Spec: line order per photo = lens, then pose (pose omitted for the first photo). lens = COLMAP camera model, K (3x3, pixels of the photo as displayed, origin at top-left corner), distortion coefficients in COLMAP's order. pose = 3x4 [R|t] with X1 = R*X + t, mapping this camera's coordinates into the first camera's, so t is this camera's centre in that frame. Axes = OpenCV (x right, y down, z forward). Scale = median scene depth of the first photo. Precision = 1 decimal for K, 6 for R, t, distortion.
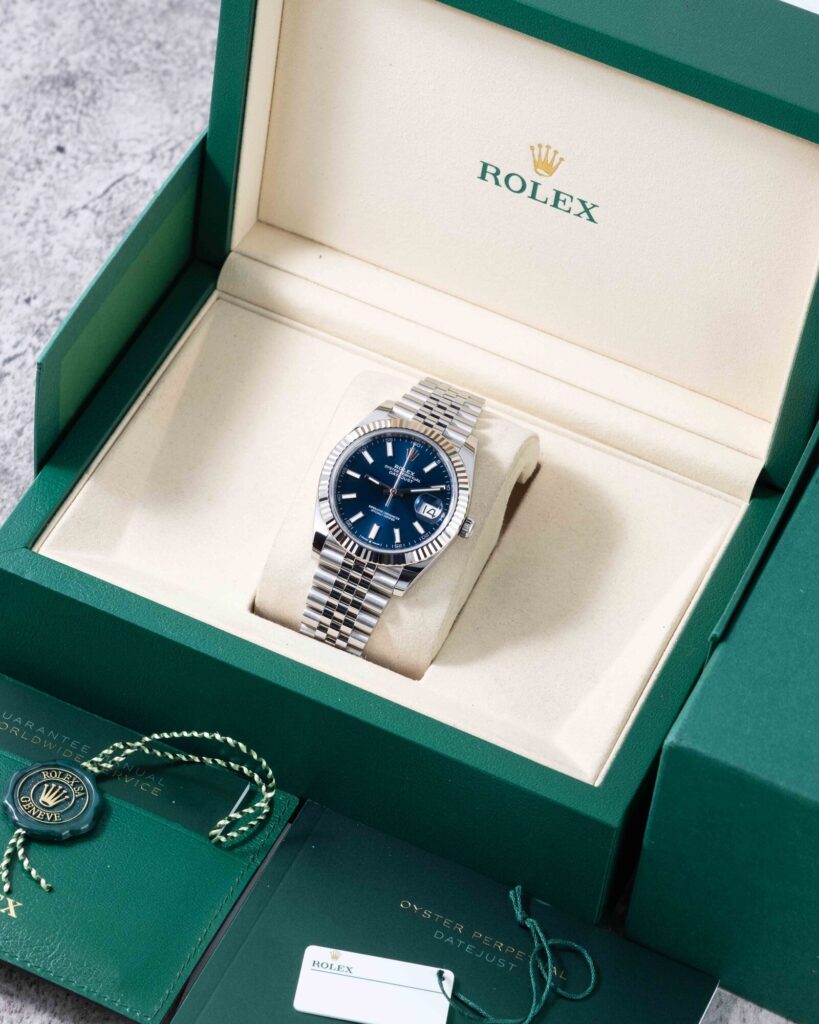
lens RADIAL K [[3574.1, 0, 409.5], [0, 3574.1, 512.0], [0, 0, 1]] dist [0.103365, 2.754552]
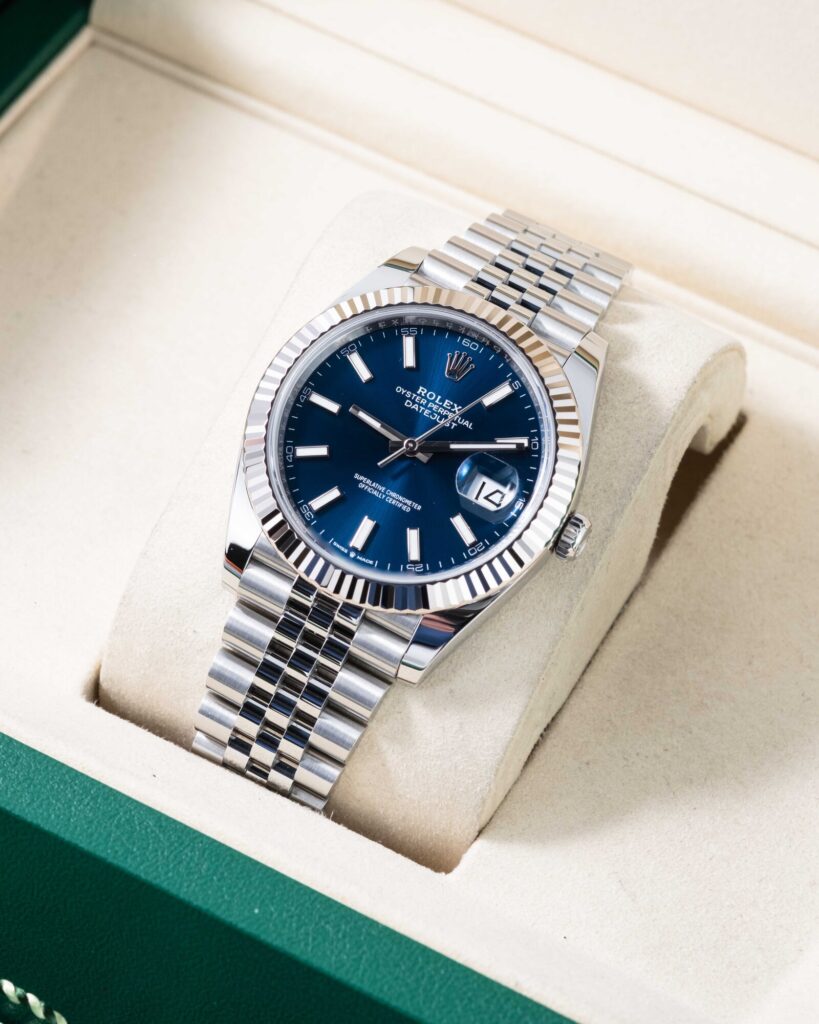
lens RADIAL K [[3574.1, 0, 409.5], [0, 3574.1, 512.0], [0, 0, 1]] dist [0.103365, 2.754552]
pose [[0.996774, 0.050953, -0.062004, 0.023293], [-0.052698, 0.998250, -0.026840, 0.014427], [0.060528, 0.030021, 0.997715, 0.553707]]
